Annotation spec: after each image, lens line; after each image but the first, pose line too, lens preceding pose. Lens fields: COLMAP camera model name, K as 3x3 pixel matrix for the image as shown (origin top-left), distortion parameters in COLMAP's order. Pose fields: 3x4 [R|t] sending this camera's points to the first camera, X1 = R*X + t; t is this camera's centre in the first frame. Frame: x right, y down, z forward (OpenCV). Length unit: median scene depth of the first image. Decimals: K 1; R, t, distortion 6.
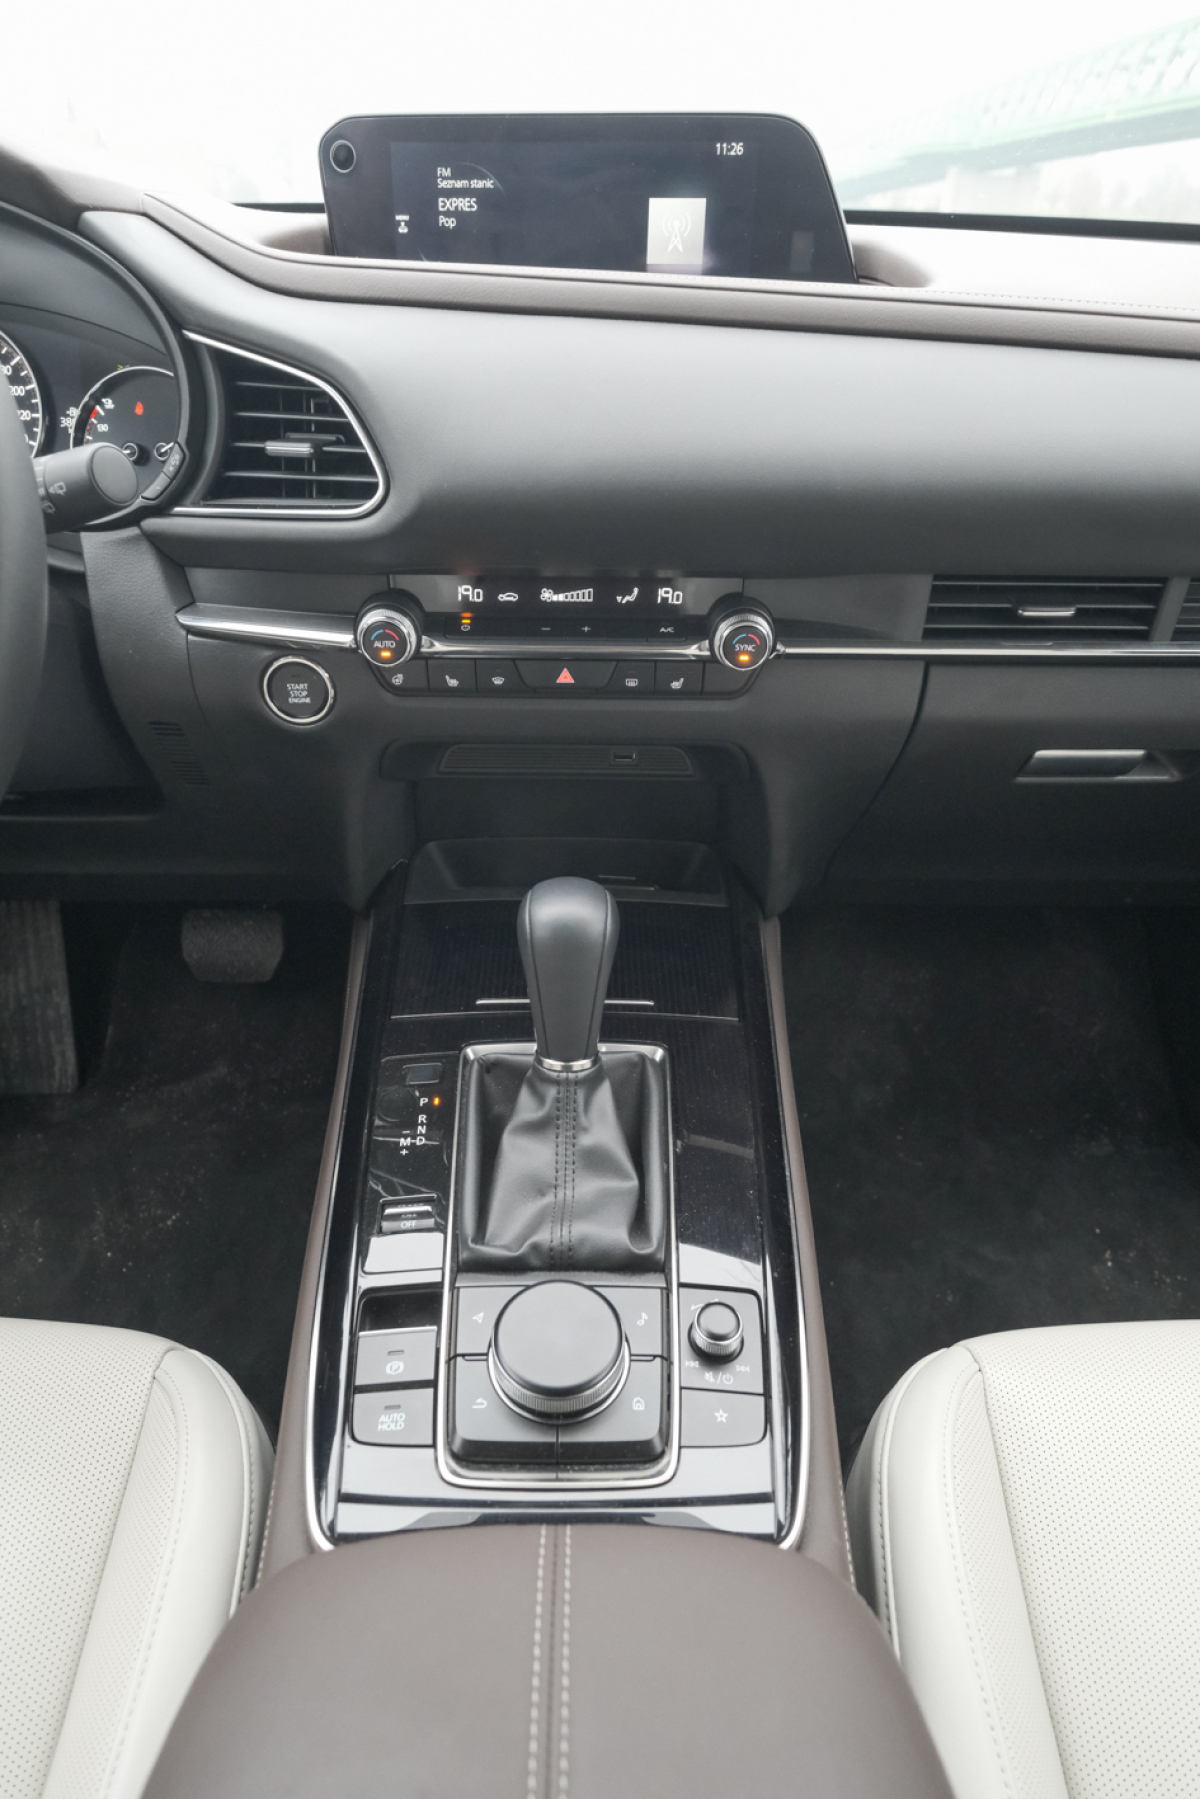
lens RADIAL K [[1099.2, 0, 587.6], [0, 1099.2, 906.1], [0, 0, 1]] dist [0.006344, 0.000765]
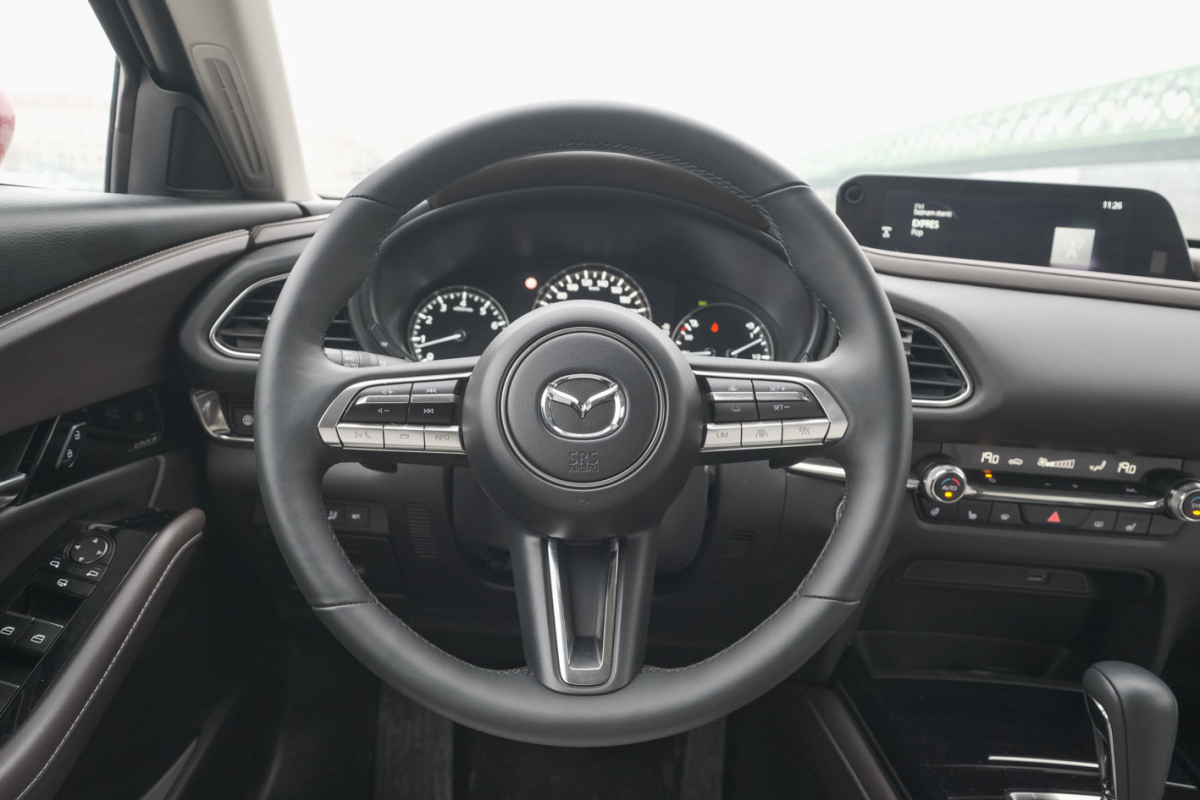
lens RADIAL K [[895.7, 0, 574.5], [0, 895.7, 386.2], [0, 0, 1]] dist [0.001709, 0.009744]
pose [[0.997787, 0.059656, -0.029348, -0.622541], [-0.066069, 0.938989, -0.337541, 0.068326], [0.007421, 0.338734, 0.940853, -0.169616]]
